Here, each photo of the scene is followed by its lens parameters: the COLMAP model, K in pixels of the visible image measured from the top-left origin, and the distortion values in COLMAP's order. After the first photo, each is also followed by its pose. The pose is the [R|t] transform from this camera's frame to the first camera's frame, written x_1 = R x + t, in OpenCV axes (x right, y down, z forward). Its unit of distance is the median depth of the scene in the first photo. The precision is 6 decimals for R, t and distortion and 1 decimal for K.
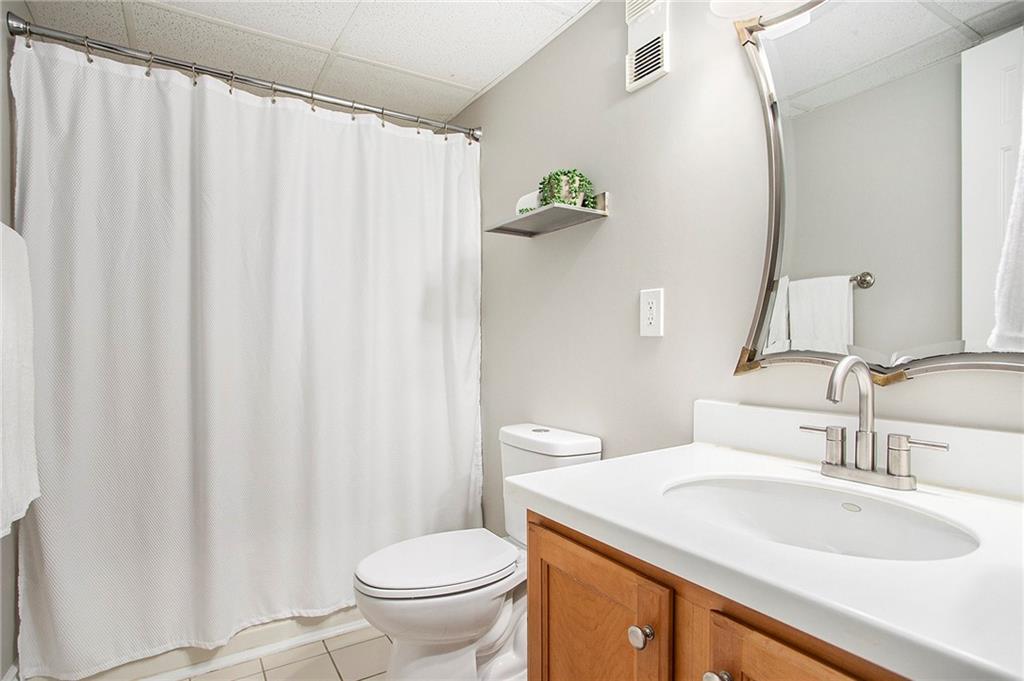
lens RADIAL K [[534.9, 0, 512.0], [0, 534.9, 340.5], [0, 0, 1]] dist [-0.002346, 0.000383]
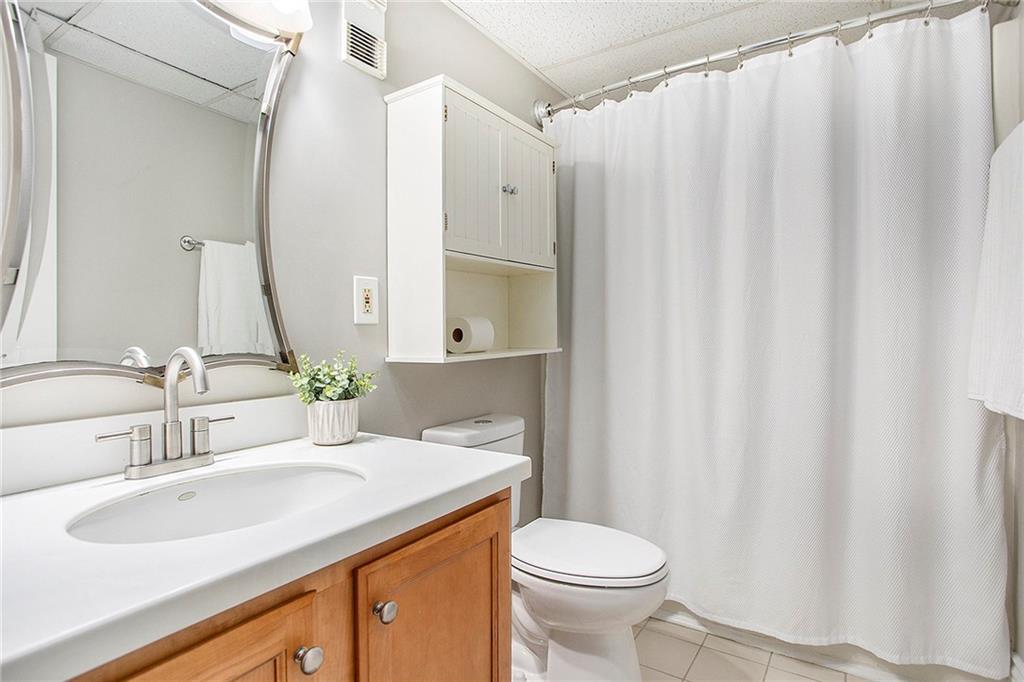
lens RADIAL K [[501.1, 0, 512.0], [0, 501.1, 341.0], [0, 0, 1]] dist [-0.021582, 0.000030]
pose [[-0.373039, 0.005775, 0.927798, -0.572913], [0.006663, 0.999972, -0.003545, 0.023512], [-0.927792, 0.004860, -0.373067, 0.886320]]
